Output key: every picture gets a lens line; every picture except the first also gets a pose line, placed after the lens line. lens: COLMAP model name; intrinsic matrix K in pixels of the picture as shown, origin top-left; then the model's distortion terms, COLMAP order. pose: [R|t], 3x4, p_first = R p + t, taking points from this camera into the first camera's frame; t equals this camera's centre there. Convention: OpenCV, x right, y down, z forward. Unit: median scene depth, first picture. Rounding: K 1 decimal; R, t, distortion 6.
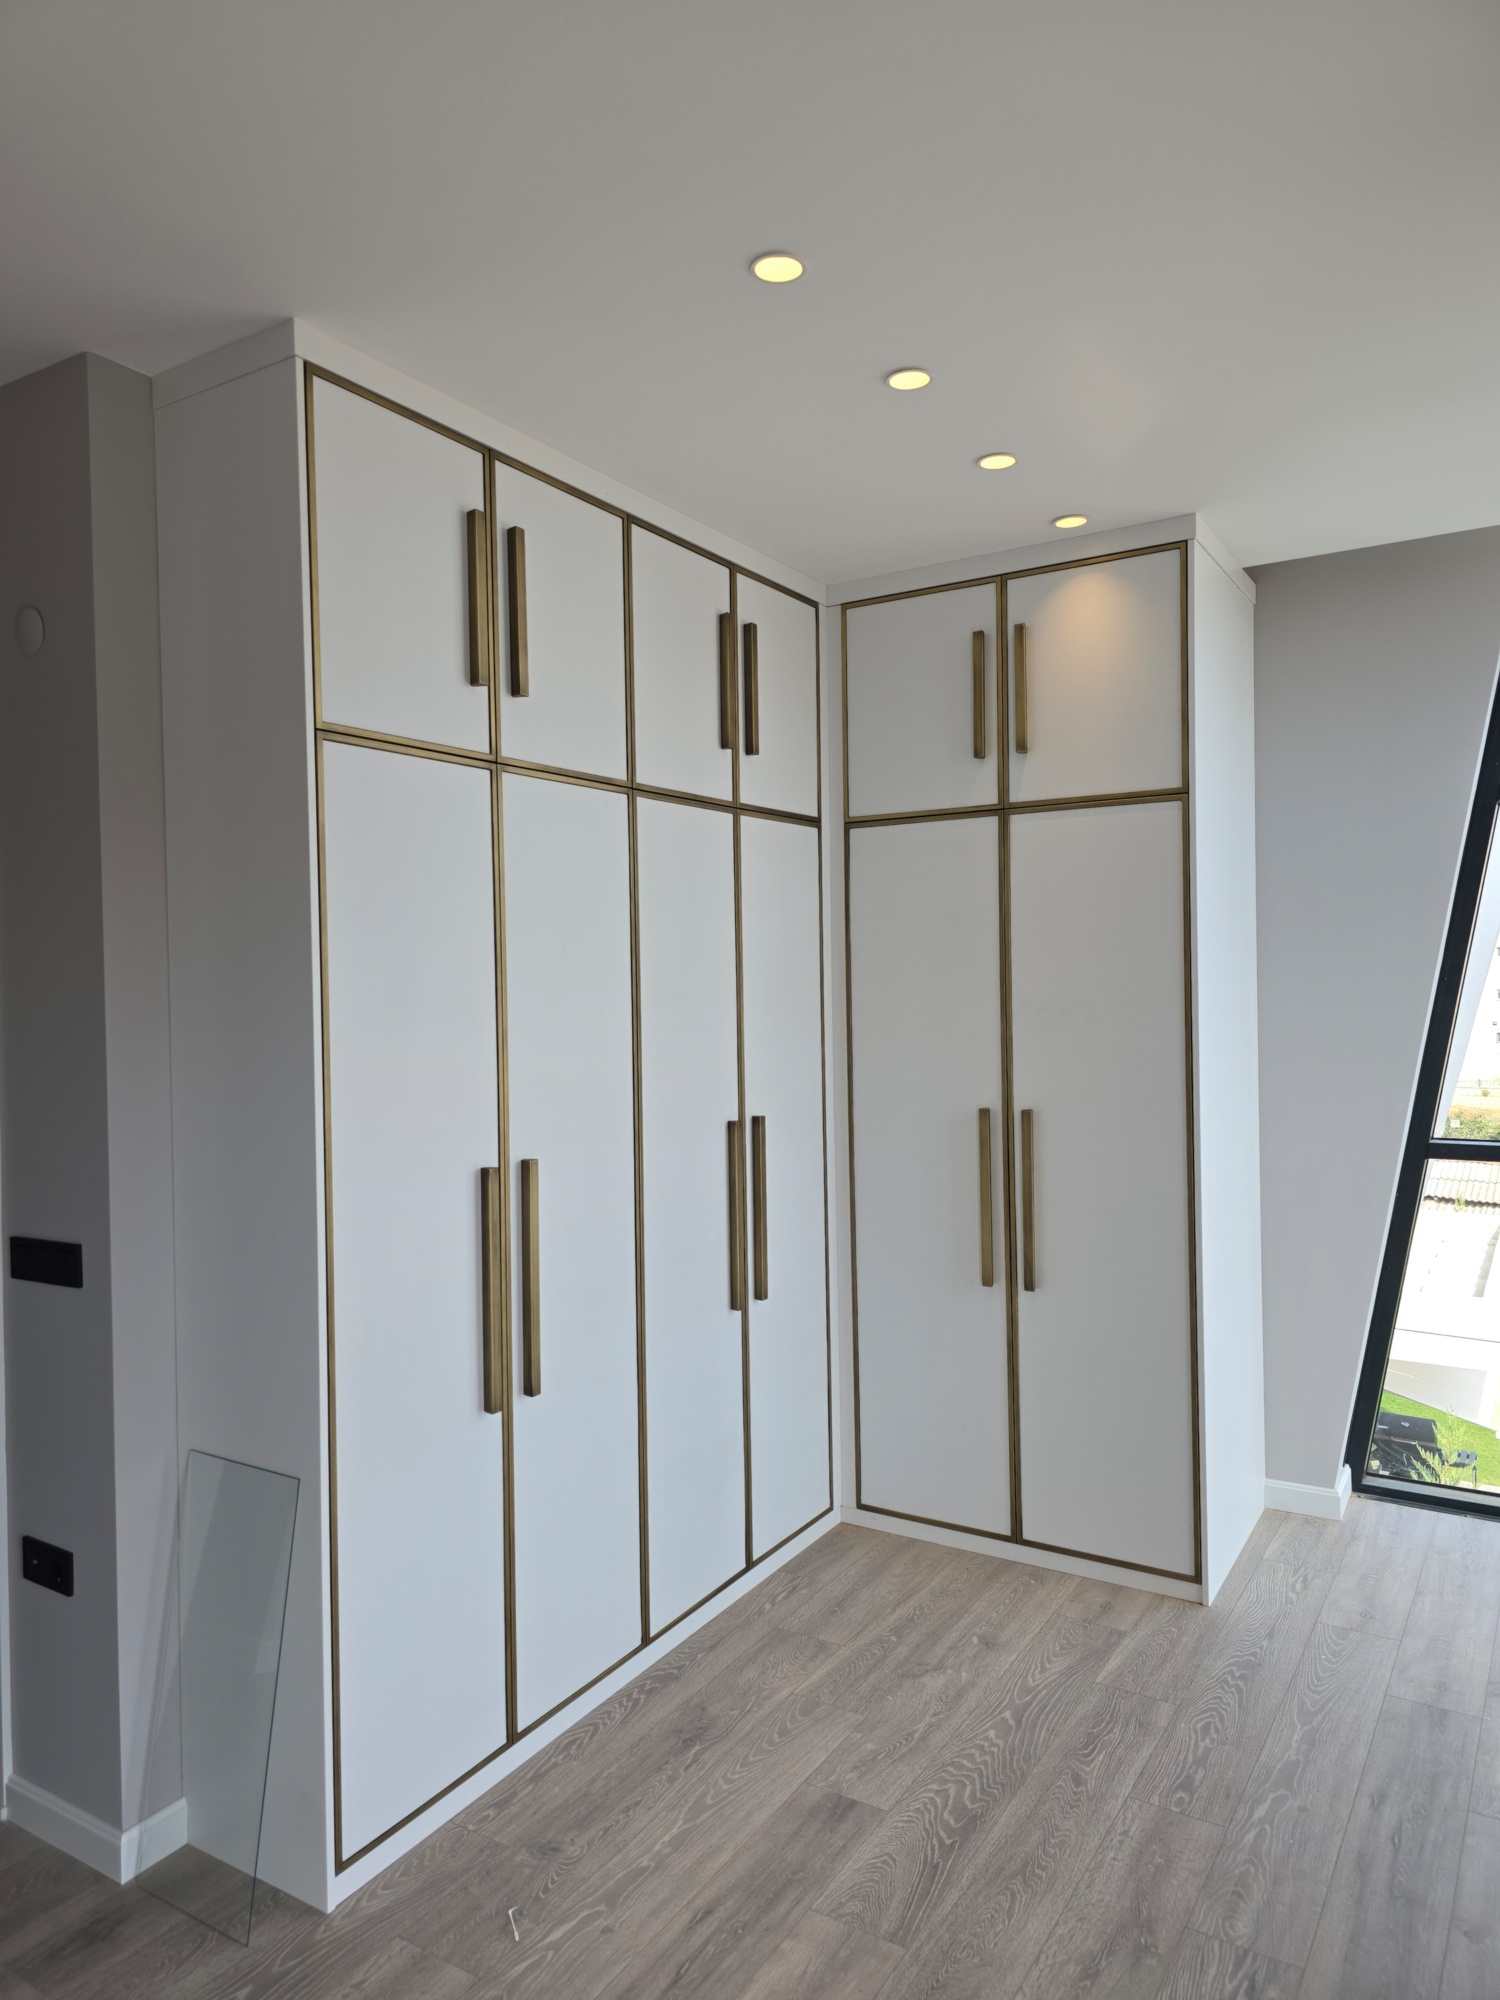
lens RADIAL K [[1337.1, 0, 760.0], [0, 1337.1, 997.3], [0, 0, 1]] dist [0.037377, -0.031107]
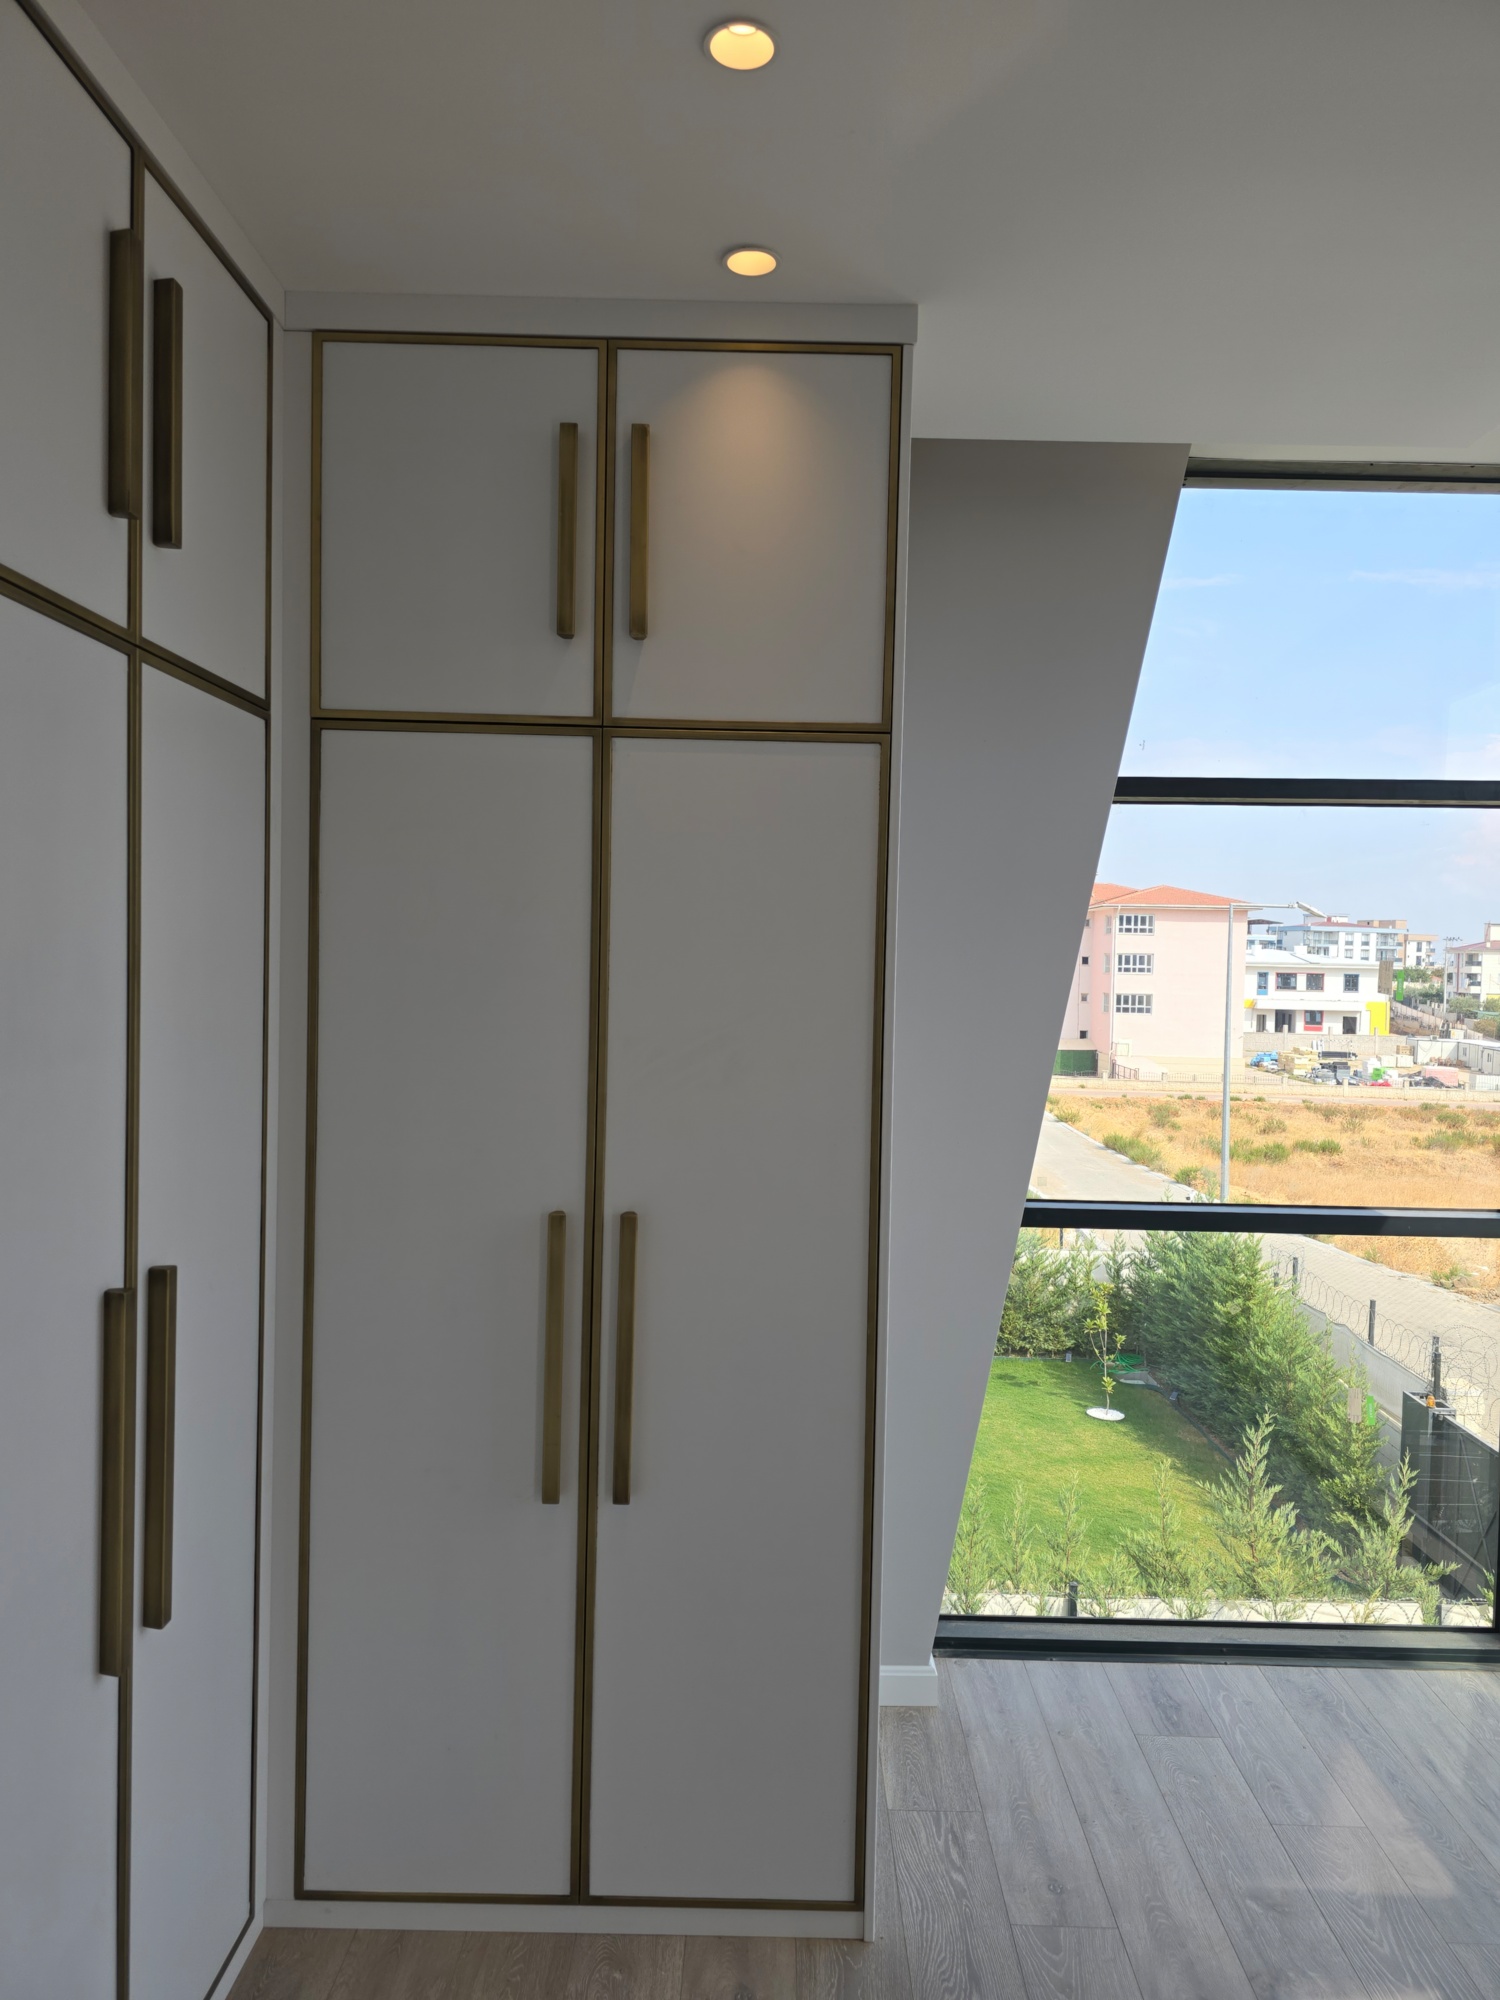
lens RADIAL K [[1337.1, 0, 767.1], [0, 1337.1, 1010.1], [0, 0, 1]] dist [0.037377, -0.031107]
pose [[0.858694, 0.020126, 0.512093, -0.065034], [-0.030910, 0.999443, 0.012550, -0.020564], [-0.511555, -0.026605, 0.858838, 0.432615]]
